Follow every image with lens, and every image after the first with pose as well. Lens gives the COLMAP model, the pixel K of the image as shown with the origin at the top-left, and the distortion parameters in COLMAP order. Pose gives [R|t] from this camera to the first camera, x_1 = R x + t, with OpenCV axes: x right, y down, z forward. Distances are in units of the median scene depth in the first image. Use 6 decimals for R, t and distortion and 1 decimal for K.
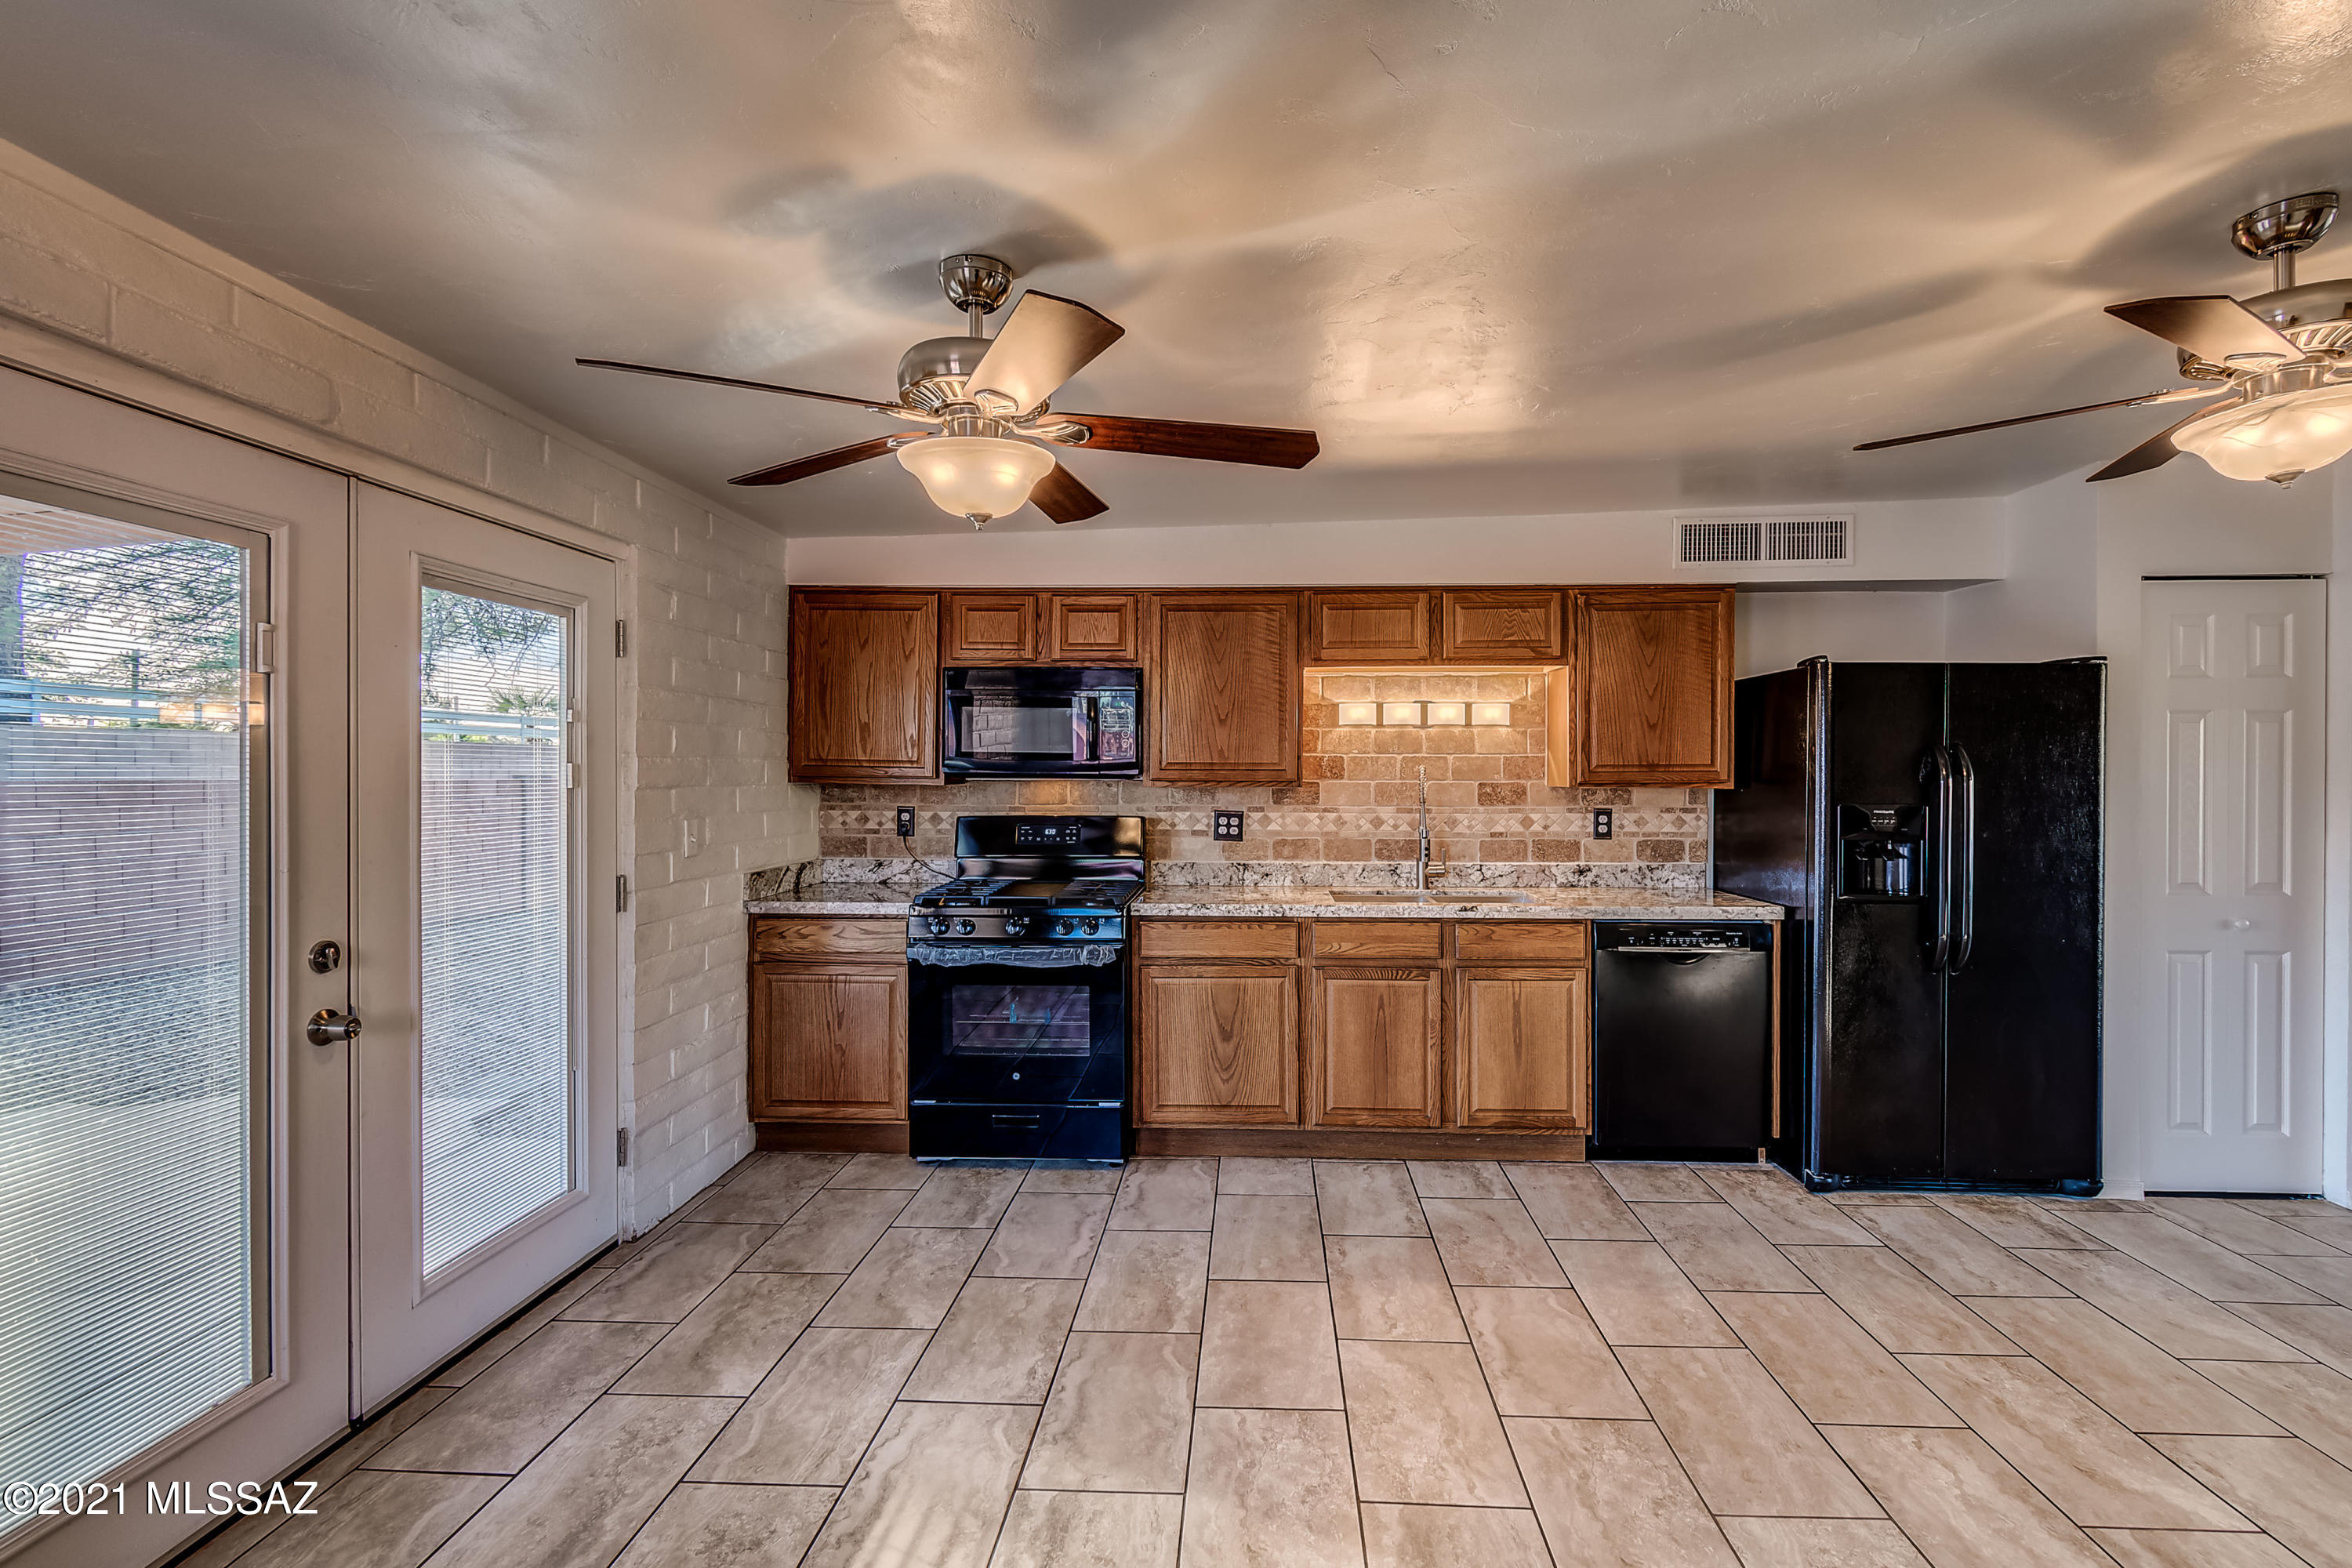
lens RADIAL K [[1067.0, 0, 1206.3], [0, 1067.0, 777.8], [0, 0, 1]] dist [0.003000, -0.001761]
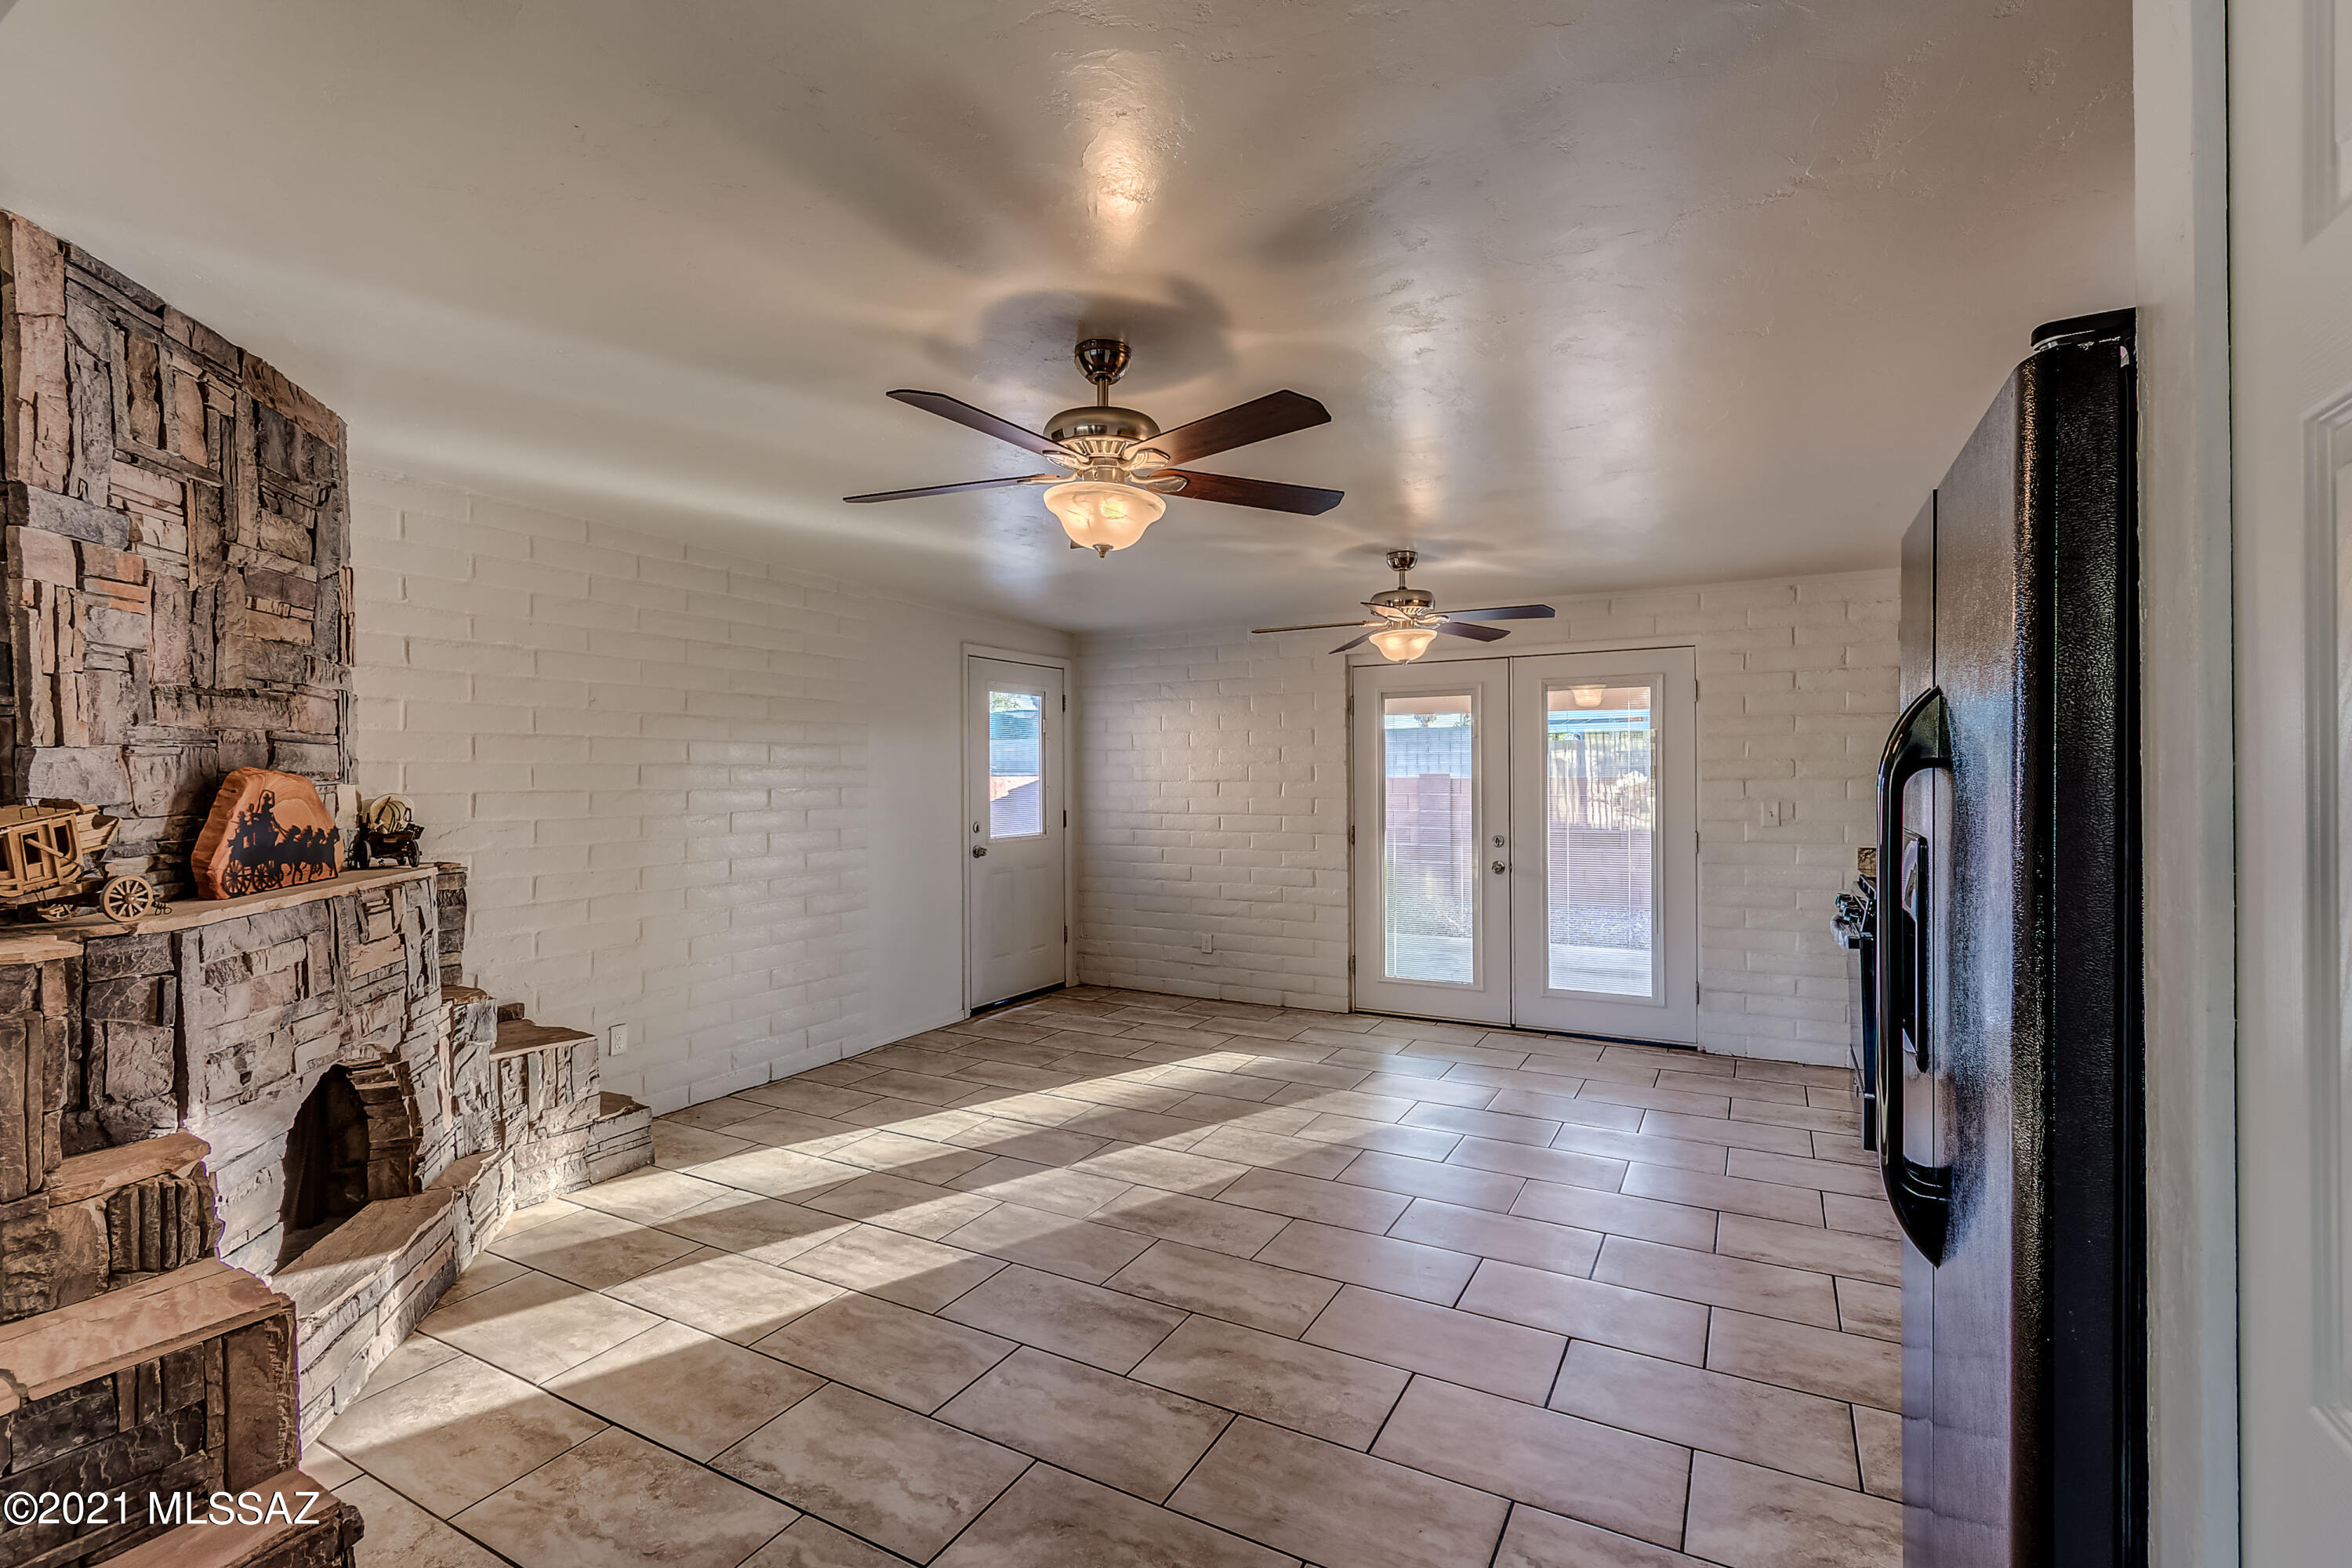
lens RADIAL K [[1067.0, 0, 1193.9], [0, 1067.0, 778.4], [0, 0, 1]] dist [0.003000, -0.001761]
pose [[-0.441587, 0.003599, -0.897211, 1.095012], [0.002018, 0.999993, 0.003018, -0.000339], [0.897216, -0.000478, -0.441592, 0.857911]]
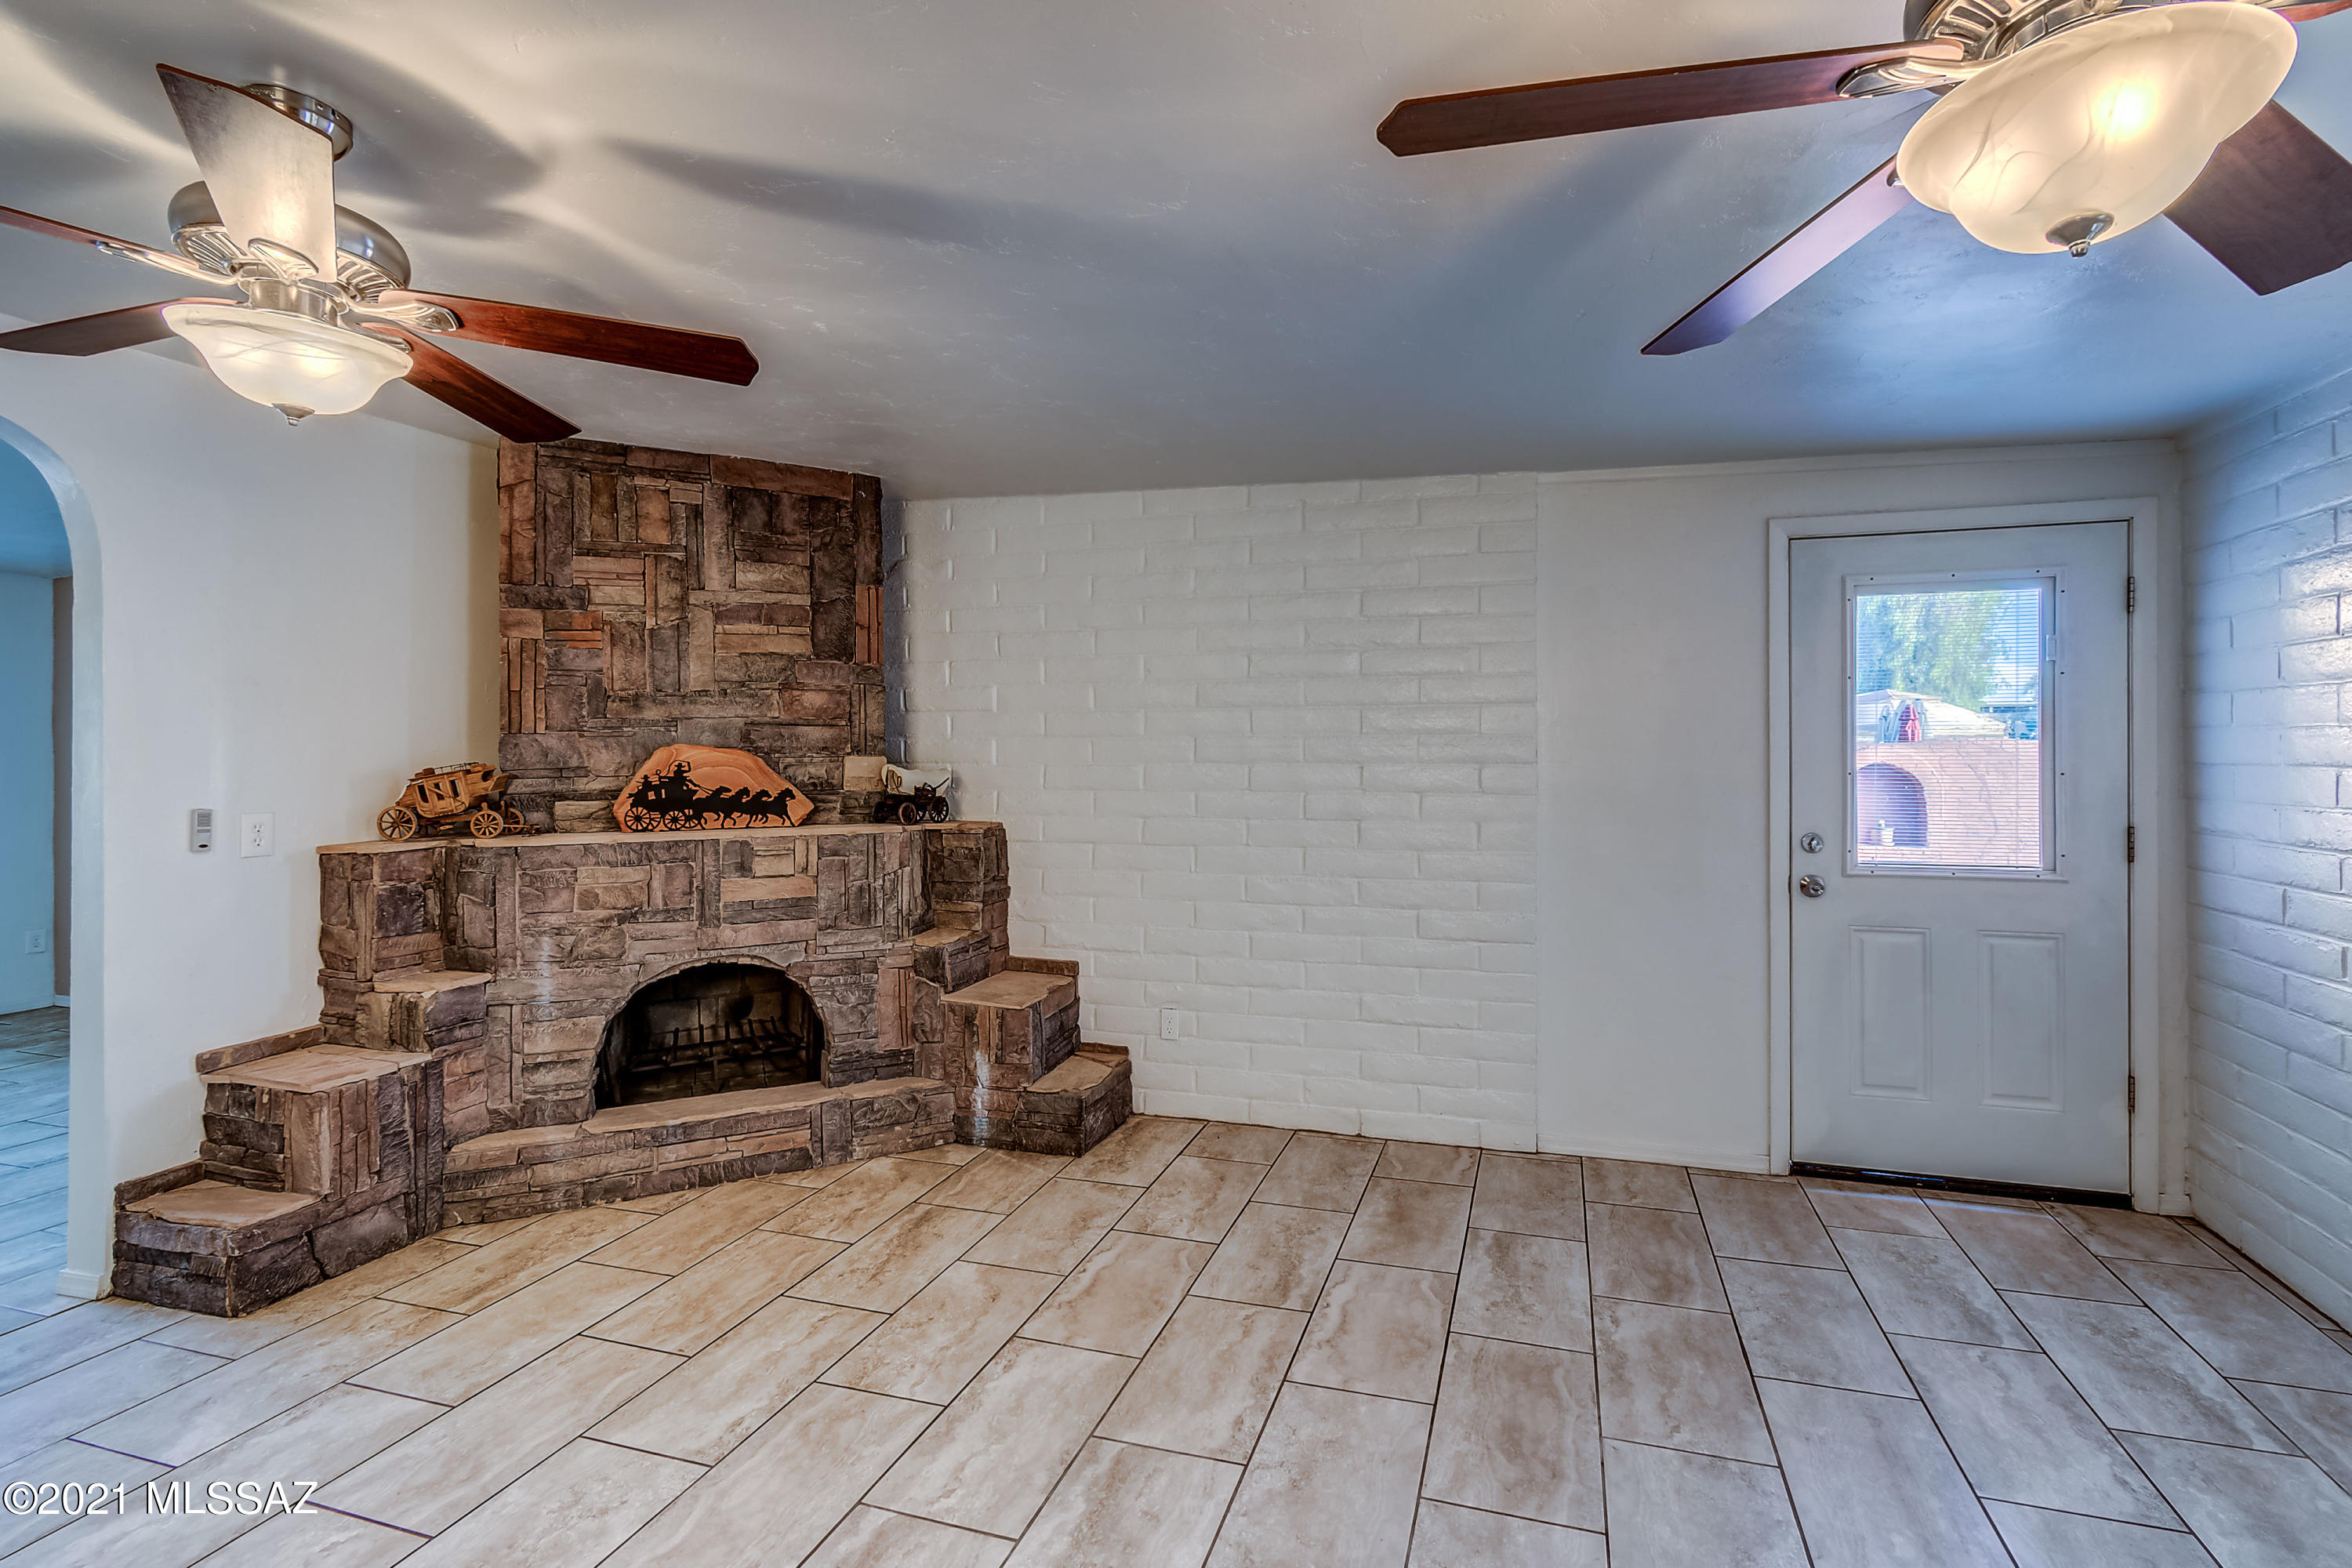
lens RADIAL K [[1067.0, 0, 1225.2], [0, 1067.0, 745.6], [0, 0, 1]] dist [0.003000, -0.001761]
pose [[-0.970344, 0.001349, 0.241724, 0.024960], [0.001321, 0.999999, -0.000275, -0.004599], [-0.241724, 0.000053, -0.970345, 0.850186]]
